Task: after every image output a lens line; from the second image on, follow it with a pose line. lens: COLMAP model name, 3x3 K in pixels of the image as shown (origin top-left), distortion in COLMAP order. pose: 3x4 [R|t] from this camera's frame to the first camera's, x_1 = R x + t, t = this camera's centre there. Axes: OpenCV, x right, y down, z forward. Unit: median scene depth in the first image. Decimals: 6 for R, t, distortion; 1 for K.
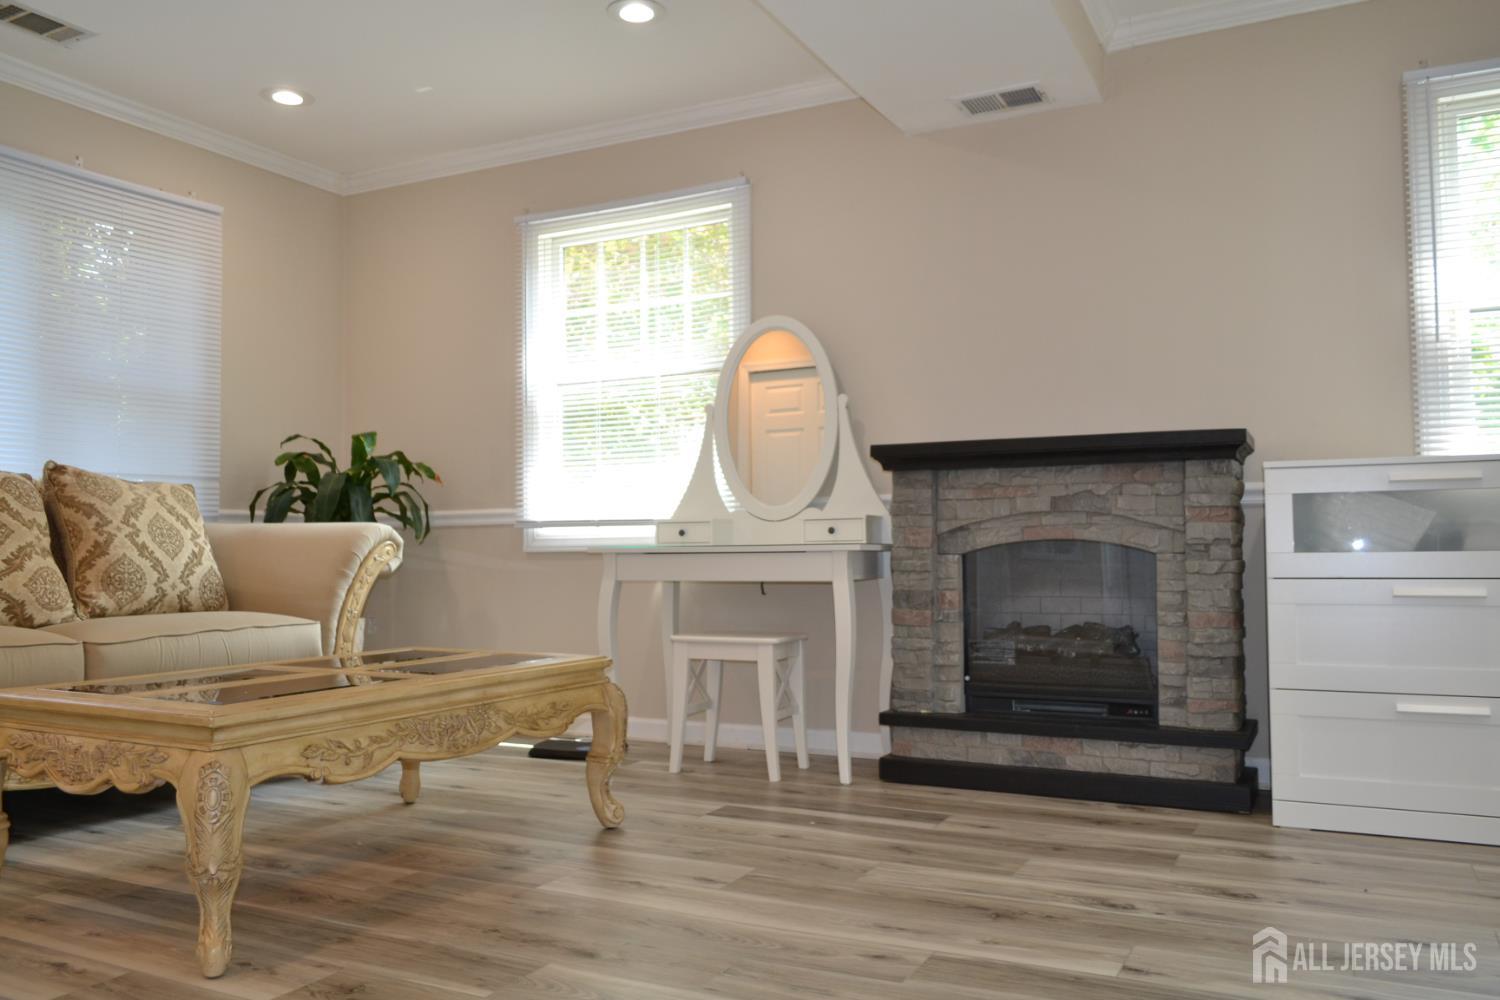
lens RADIAL K [[1178.8, 0, 742.7], [0, 1178.8, 500.6], [0, 0, 1]] dist [-0.013496, 0.006159]
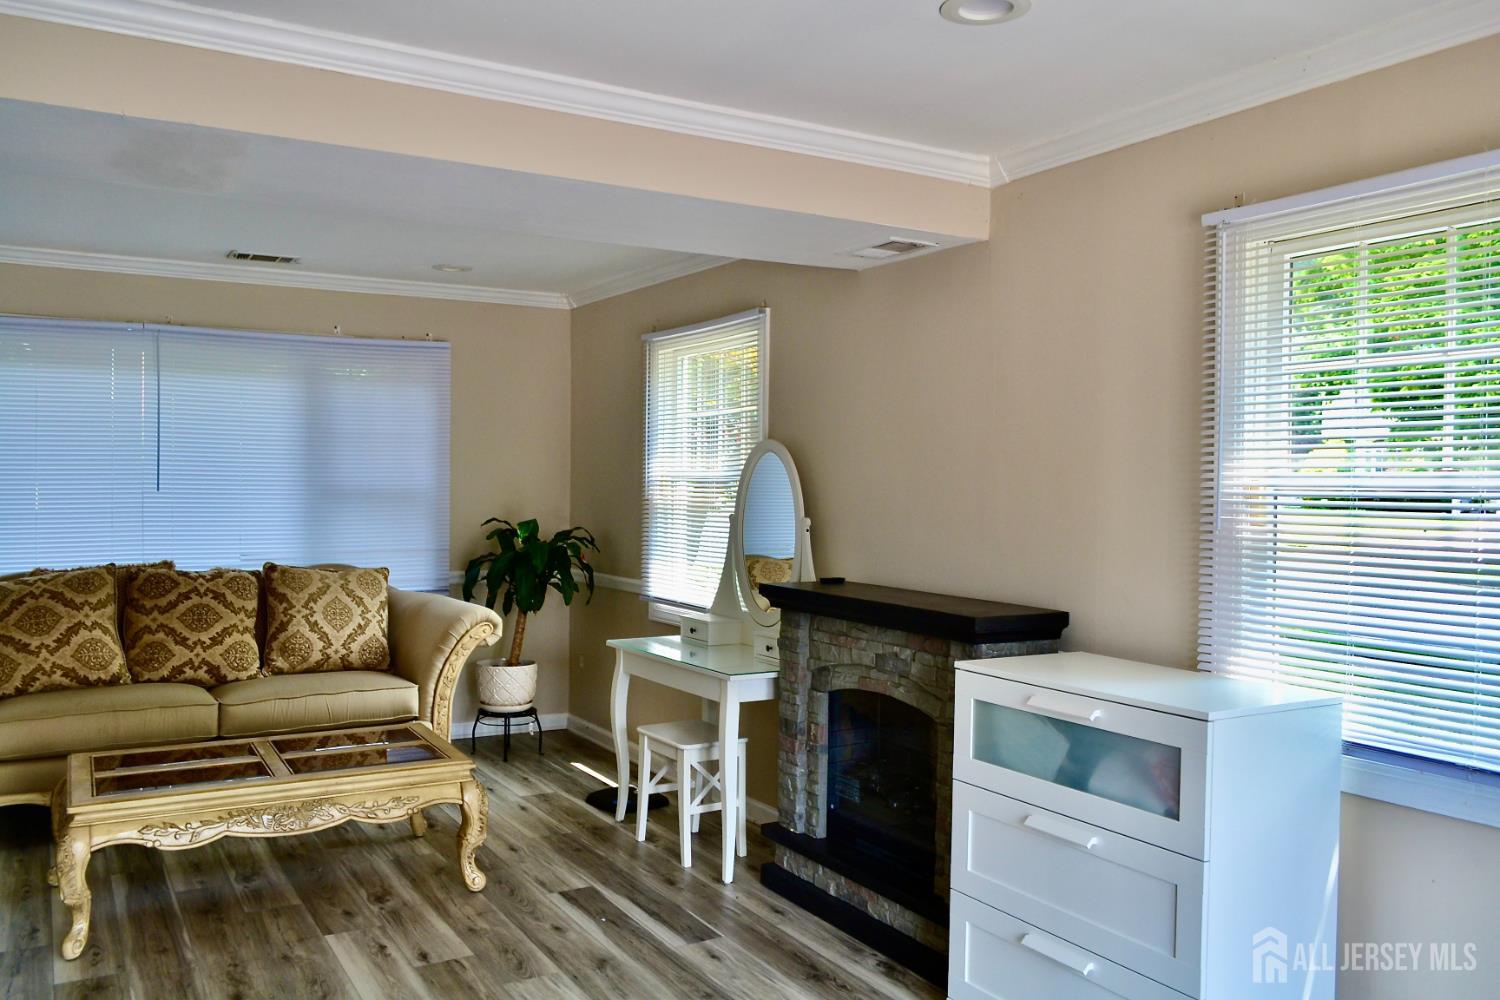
lens RADIAL K [[1184.0, 0, 720.0], [0, 1184.0, 496.0], [0, 0, 1]] dist [-0.001613, -0.002816]
pose [[0.843752, 0.023788, -0.536206, 0.688338], [0.005128, 0.998615, 0.052371, -0.192429], [0.536708, -0.046937, 0.842461, 0.053721]]
